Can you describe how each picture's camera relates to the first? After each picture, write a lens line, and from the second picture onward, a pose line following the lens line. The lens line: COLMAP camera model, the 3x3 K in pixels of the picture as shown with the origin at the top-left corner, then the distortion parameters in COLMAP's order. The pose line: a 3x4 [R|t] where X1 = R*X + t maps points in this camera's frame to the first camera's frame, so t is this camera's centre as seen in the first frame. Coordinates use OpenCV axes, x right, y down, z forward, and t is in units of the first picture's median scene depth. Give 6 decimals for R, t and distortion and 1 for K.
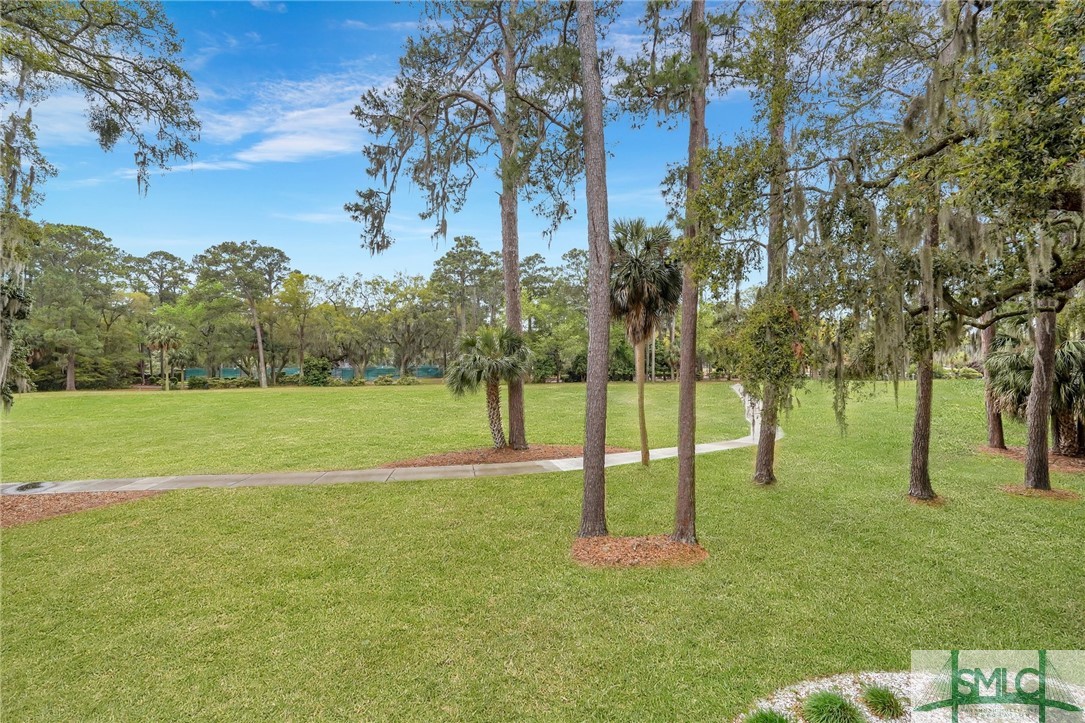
lens RADIAL K [[491.5, 0, 538.7], [0, 491.5, 367.0], [0, 0, 1]] dist [-0.010683, 0.007437]
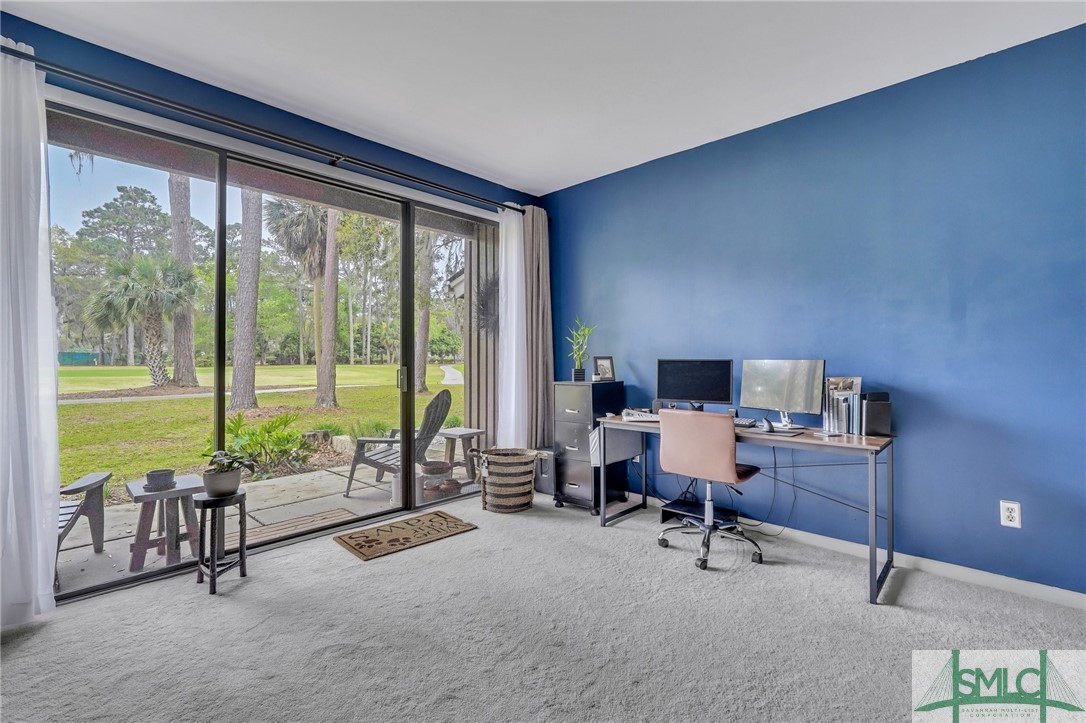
lens RADIAL K [[488.7, 0, 537.4], [0, 488.7, 361.7], [0, 0, 1]] dist [-0.003701, 0.000472]
pose [[0.859225, 0.007897, 0.511538, 0.051011], [-0.005103, 0.999963, -0.006866, 0.100289], [-0.511573, 0.003289, 0.859233, -0.139625]]
